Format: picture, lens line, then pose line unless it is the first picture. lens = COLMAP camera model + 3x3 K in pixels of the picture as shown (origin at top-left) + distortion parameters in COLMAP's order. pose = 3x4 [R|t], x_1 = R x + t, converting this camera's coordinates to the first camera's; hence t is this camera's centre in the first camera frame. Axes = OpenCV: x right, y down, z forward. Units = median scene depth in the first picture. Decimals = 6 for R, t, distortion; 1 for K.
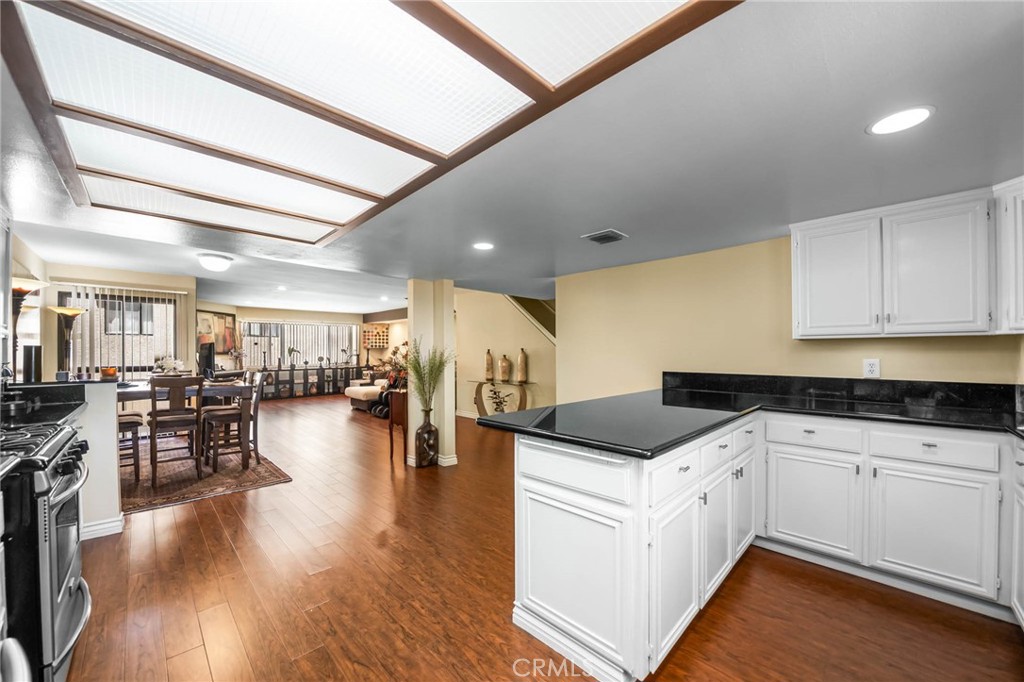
lens RADIAL K [[376.4, 0, 489.5], [0, 376.4, 350.6], [0, 0, 1]] dist [-0.030878, 0.000184]
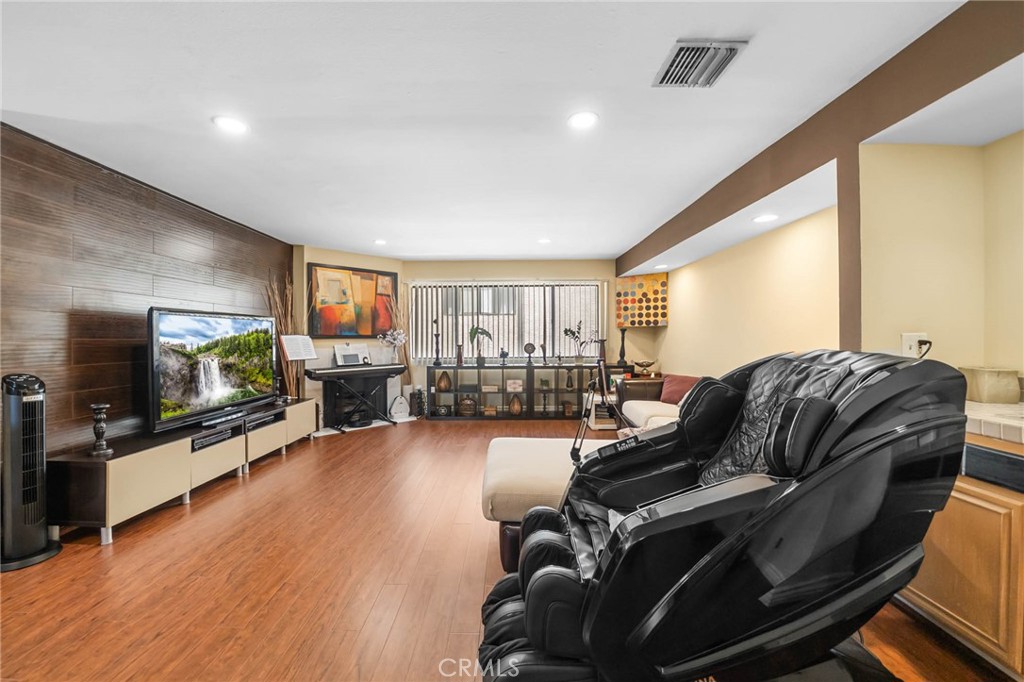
lens RADIAL K [[376.4, 0, 511.7], [0, 376.4, 335.7], [0, 0, 1]] dist [-0.030878, 0.000184]
pose [[0.755274, -0.000094, -0.655409, -0.122964], [0.000890, 0.999999, 0.000882, 0.004216], [0.655409, -0.001250, 0.755274, 0.577486]]
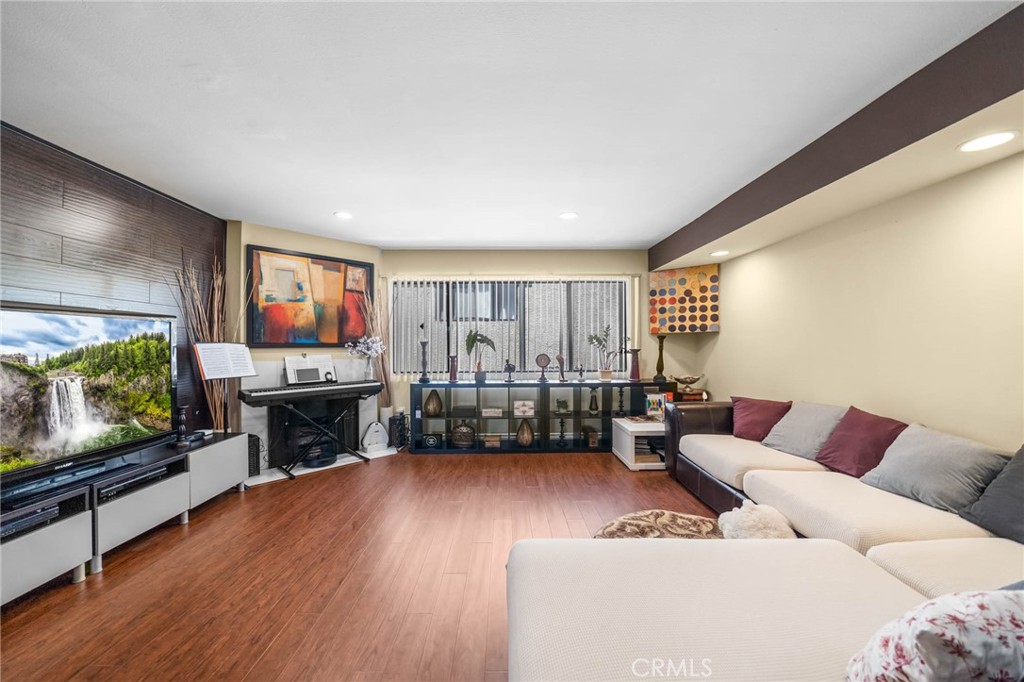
lens RADIAL K [[376.4, 0, 515.1], [0, 376.4, 341.8], [0, 0, 1]] dist [-0.030878, 0.000184]
pose [[0.773899, -0.004589, -0.633293, -0.211168], [-0.000157, 0.999972, -0.007438, 0.005007], [0.633310, 0.005856, 0.773876, 0.652921]]
